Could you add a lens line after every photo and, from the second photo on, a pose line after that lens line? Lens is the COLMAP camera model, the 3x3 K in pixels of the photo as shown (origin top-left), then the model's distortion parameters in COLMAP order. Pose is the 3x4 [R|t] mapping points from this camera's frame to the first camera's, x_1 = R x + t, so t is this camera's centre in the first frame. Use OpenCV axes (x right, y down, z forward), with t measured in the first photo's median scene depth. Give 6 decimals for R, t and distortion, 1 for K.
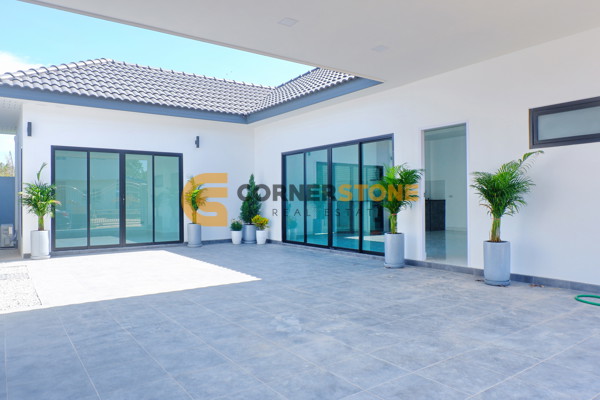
lens RADIAL K [[433.1, 0, 300.0], [0, 433.1, 200.0], [0, 0, 1]] dist [-0.007073, 0.002316]
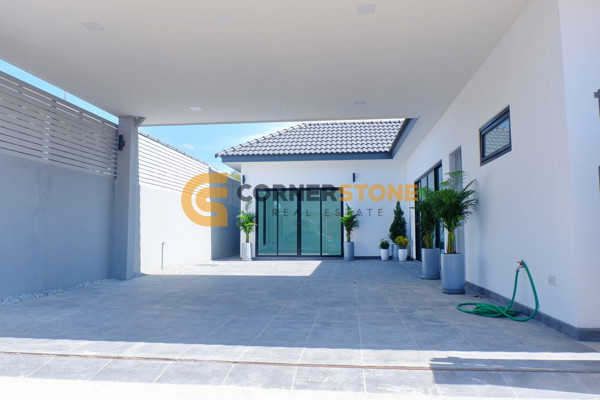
lens RADIAL K [[433.1, 0, 300.0], [0, 433.1, 200.0], [0, 0, 1]] dist [-0.007073, 0.002316]
pose [[0.737187, -0.047684, -0.674004, 0.511684], [0.000447, 0.997541, -0.070084, 0.020943], [0.675689, 0.051364, 0.735396, -0.036774]]
